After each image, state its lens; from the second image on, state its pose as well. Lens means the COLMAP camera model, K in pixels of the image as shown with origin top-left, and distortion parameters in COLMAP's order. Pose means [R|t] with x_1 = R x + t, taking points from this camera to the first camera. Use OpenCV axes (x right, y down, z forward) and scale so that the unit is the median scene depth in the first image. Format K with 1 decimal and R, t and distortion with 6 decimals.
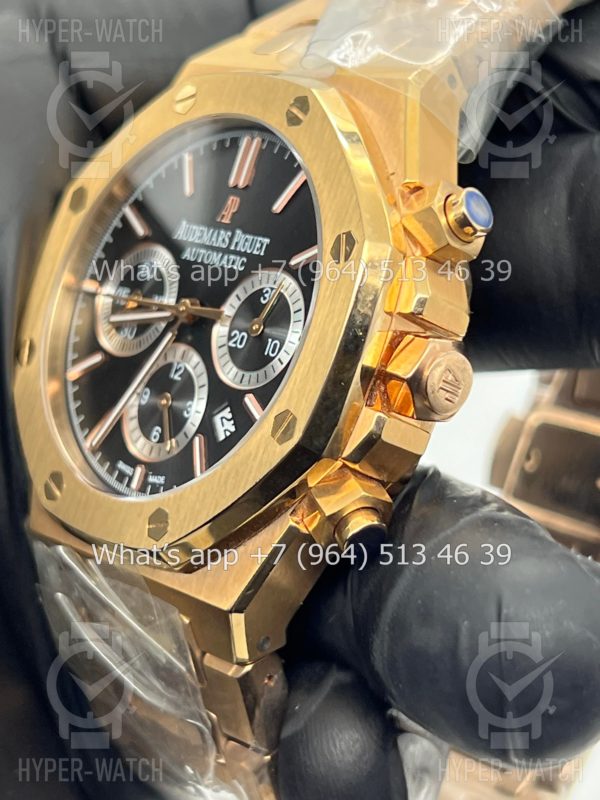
lens RADIAL K [[1786.0, 0, 297.5], [0, 1786.0, 402.9], [0, 0, 1]] dist [0.253685, 0.000000]
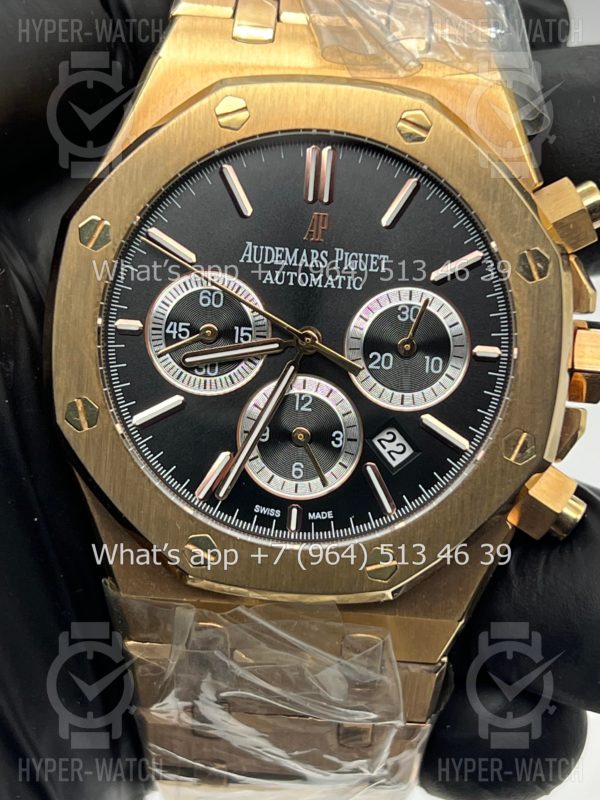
lens RADIAL K [[1786.0, 0, 305.0], [0, 1786.0, 399.1], [0, 0, 1]] dist [0.253685, 0.000000]
pose [[0.704838, -0.286586, 0.648900, -0.706509], [0.120861, 0.949899, 0.288243, -0.303615], [-0.698997, -0.124738, 0.704162, 0.319264]]
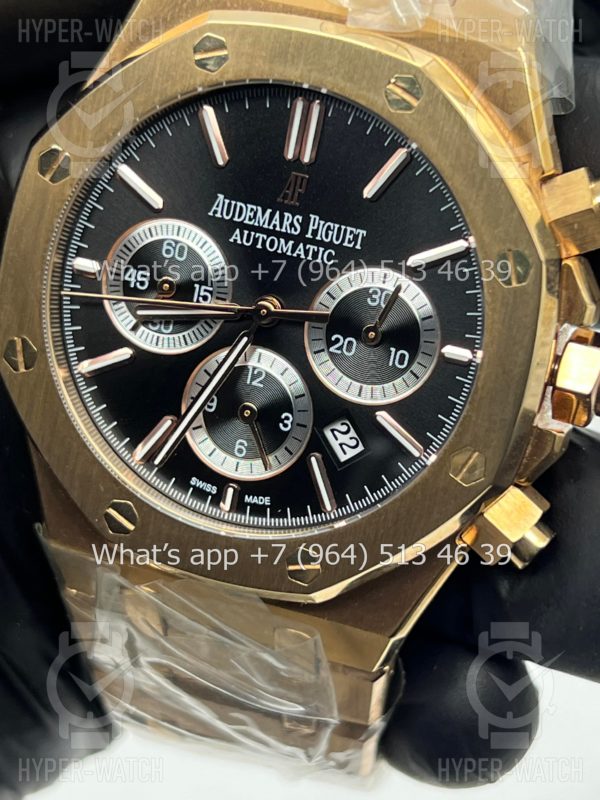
lens RADIAL K [[1786.0, 0, 299.4], [0, 1786.0, 403.8], [0, 0, 1]] dist [0.253685, 0.000000]
pose [[0.861982, -0.224448, 0.454545, -0.464219], [0.049231, 0.929469, 0.365600, -0.335434], [-0.504543, -0.292763, 0.812235, 0.262137]]
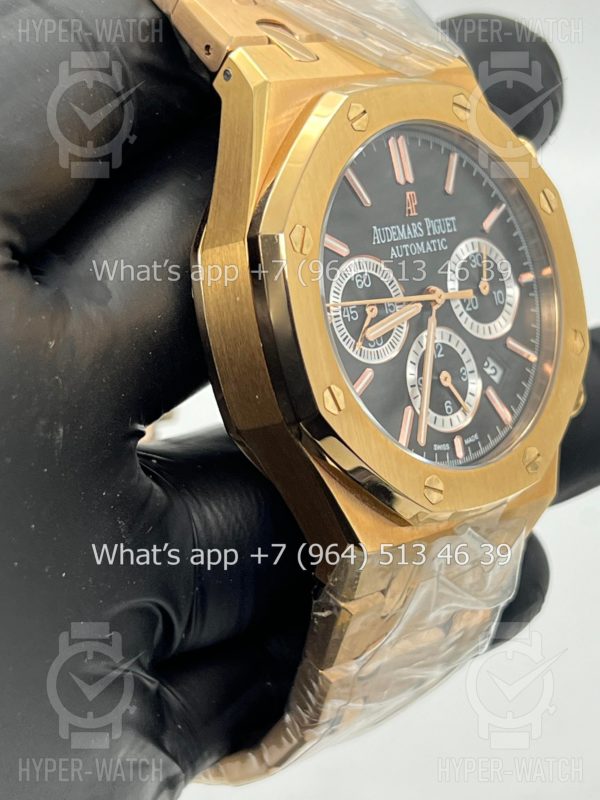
lens RADIAL K [[1786.0, 0, 299.2], [0, 1786.0, 396.8], [0, 0, 1]] dist [0.253685, 0.000000]
pose [[-0.043277, -0.340316, 0.939315, -1.167804], [0.146526, 0.927867, 0.342919, -0.402294], [-0.988260, 0.152475, 0.009710, 1.096051]]
